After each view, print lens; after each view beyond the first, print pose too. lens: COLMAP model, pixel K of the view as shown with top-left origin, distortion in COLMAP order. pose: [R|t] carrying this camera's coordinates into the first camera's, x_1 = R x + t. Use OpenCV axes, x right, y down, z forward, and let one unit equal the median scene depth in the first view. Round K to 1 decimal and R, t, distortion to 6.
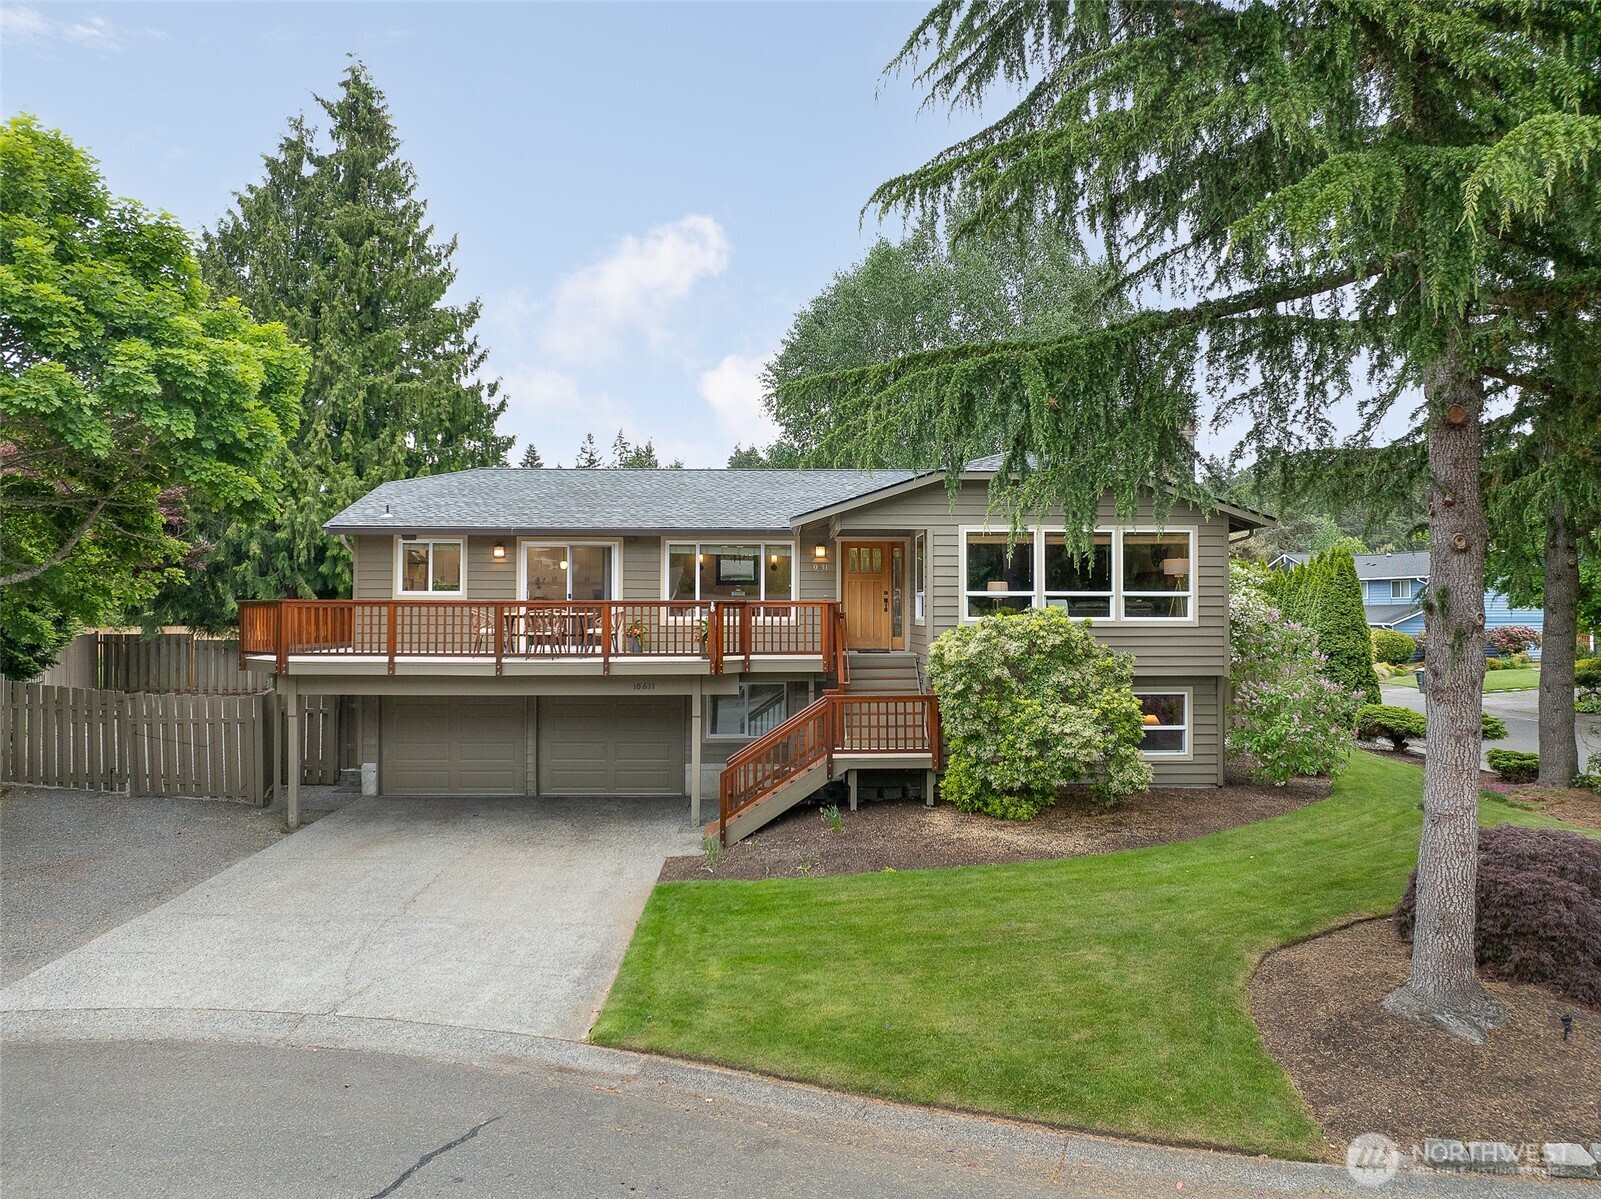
lens RADIAL K [[1223.0, 0, 805.4], [0, 1223.0, 593.1], [0, 0, 1]] dist [-0.051968, 0.003407]
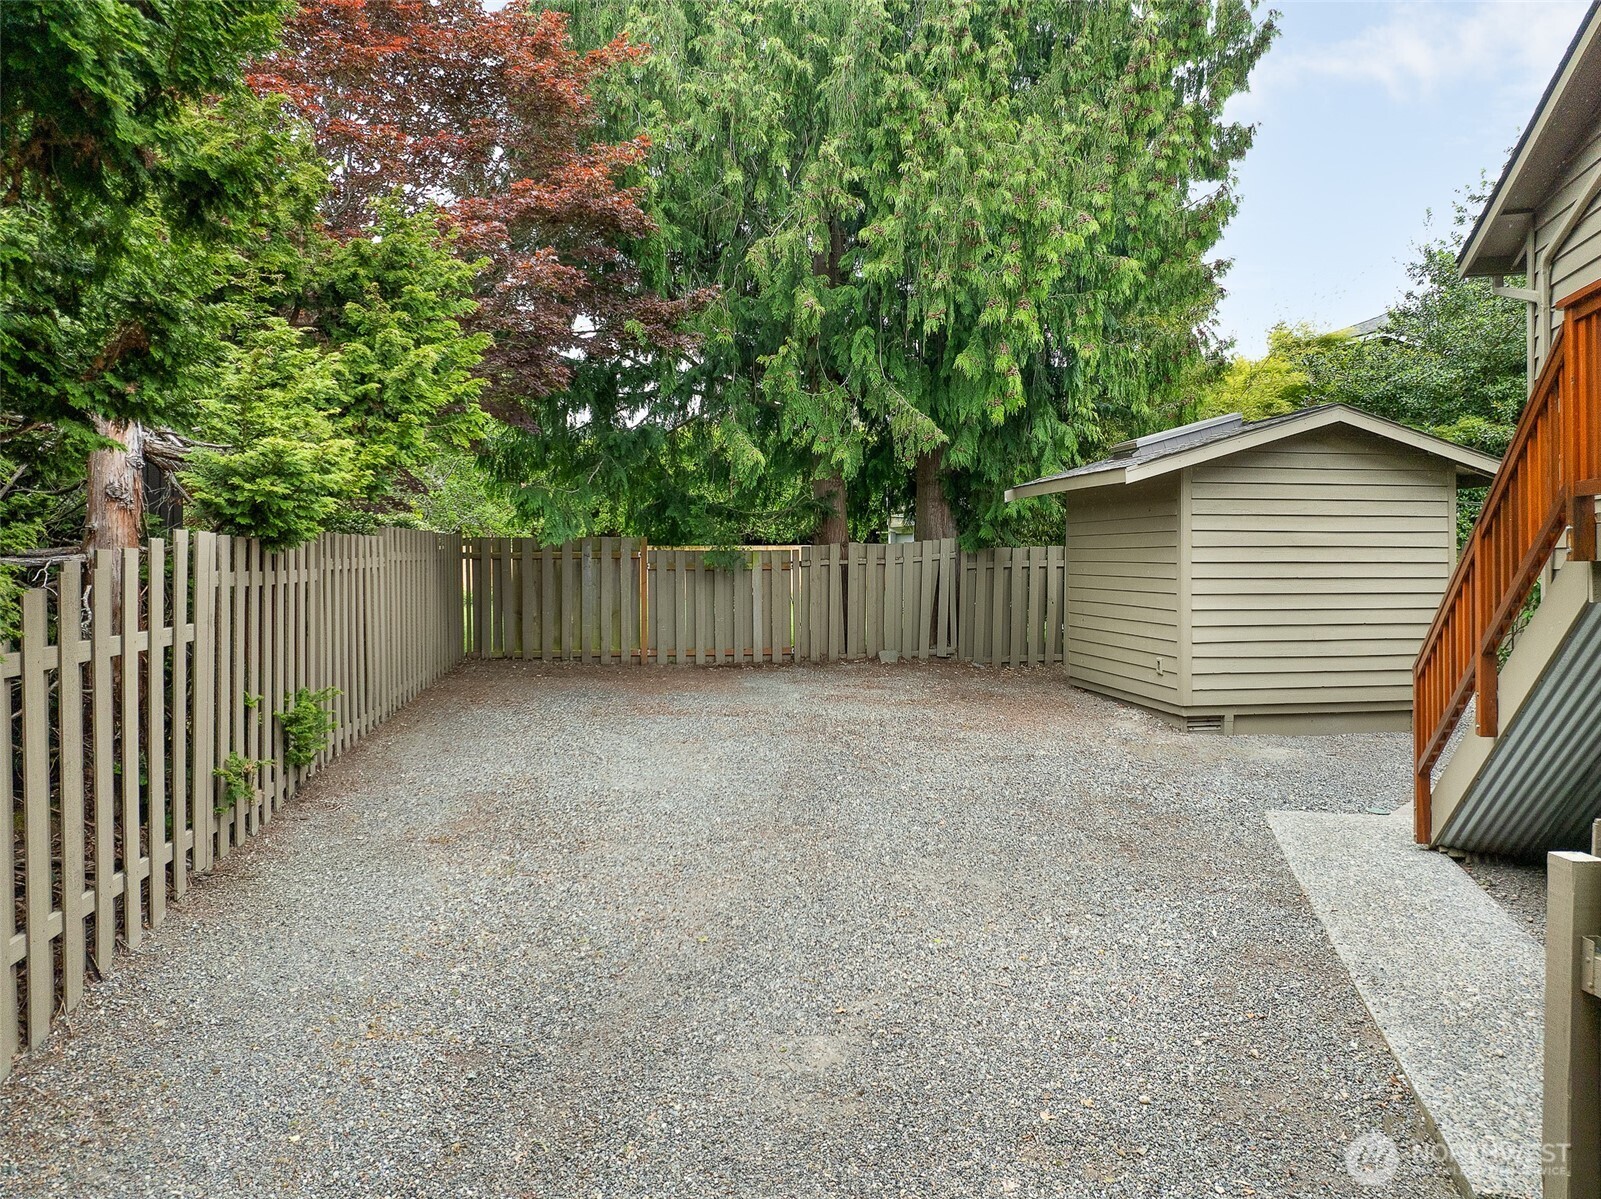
lens RADIAL K [[1223.0, 0, 805.4], [0, 1223.0, 593.1], [0, 0, 1]] dist [-0.051968, 0.003407]
pose [[0.953872, 0.006997, -0.300132, -0.571223], [0.009643, 0.998498, 0.053925, 0.056935], [0.300058, -0.054332, 0.952372, 1.056226]]
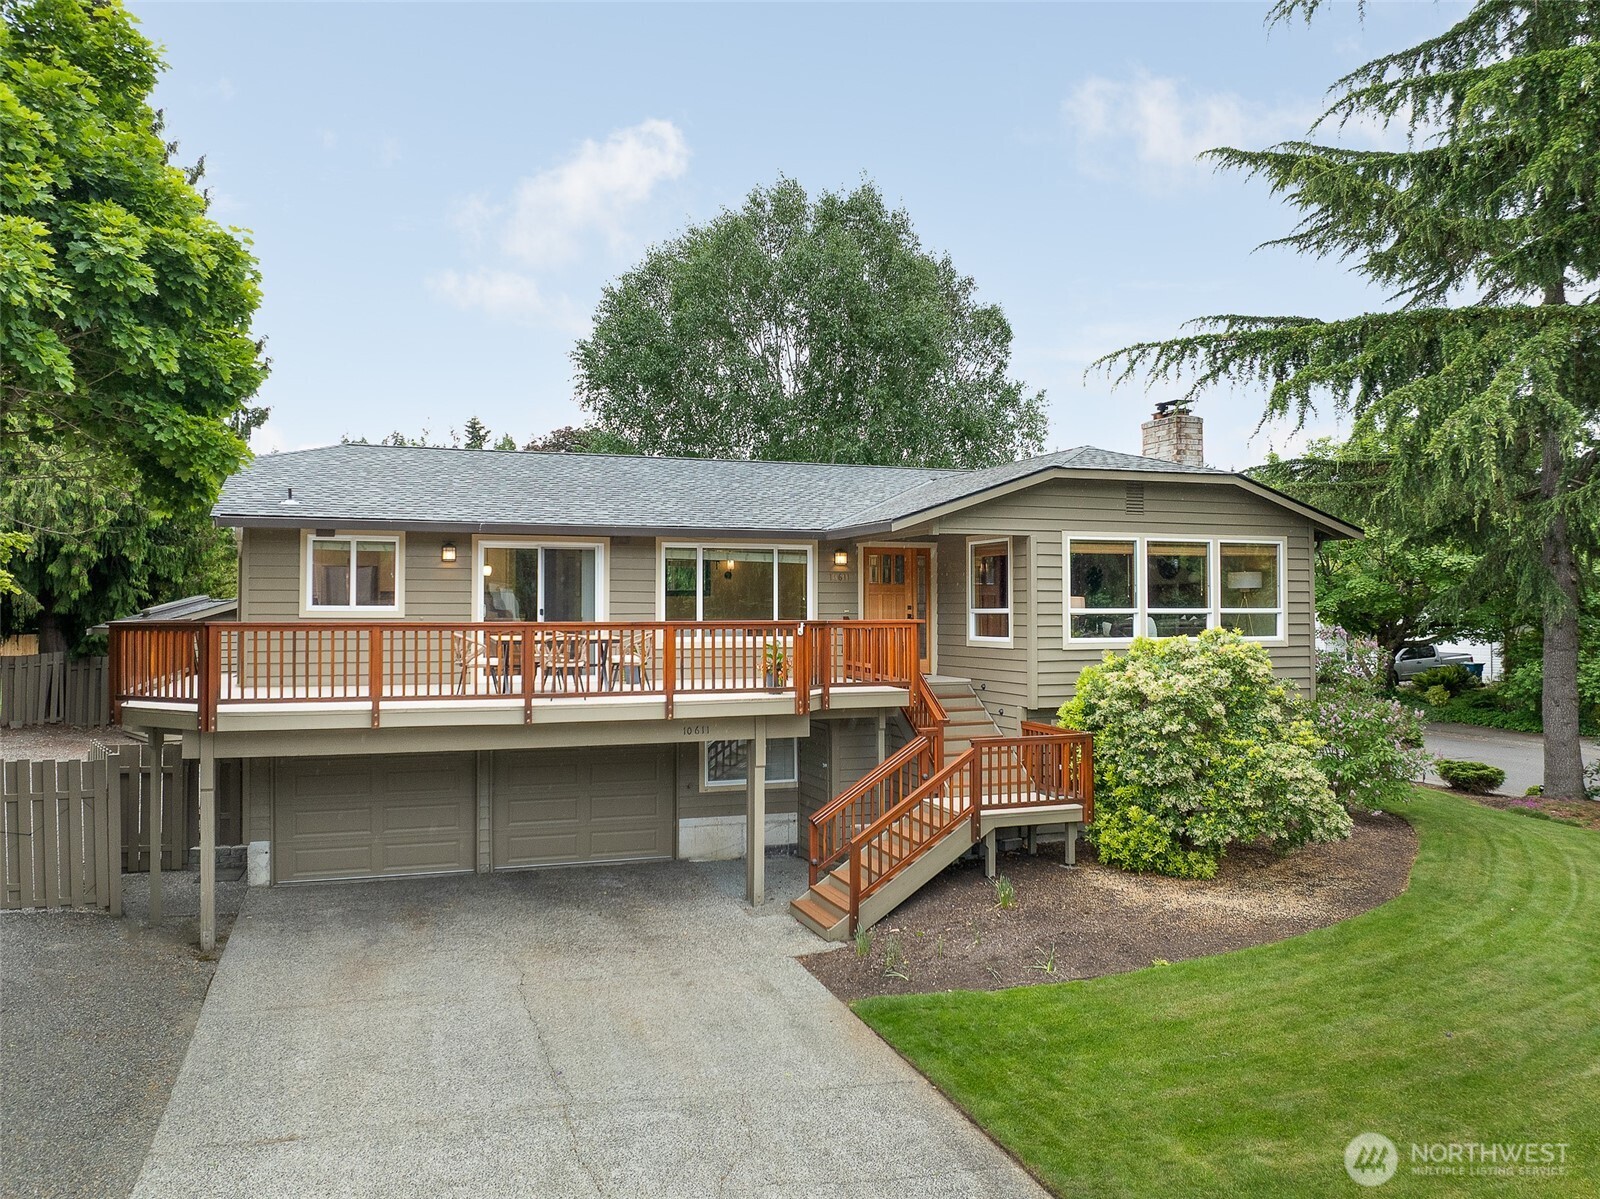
lens RADIAL K [[1222.3, 0, 804.9], [0, 1222.3, 593.1], [0, 0, 1]] dist [-0.051968, 0.003407]
pose [[0.952766, 0.002697, 0.303694, -0.306226], [-0.003005, 0.999995, 0.000548, -0.012101], [-0.303691, -0.001434, 0.952770, 0.239815]]
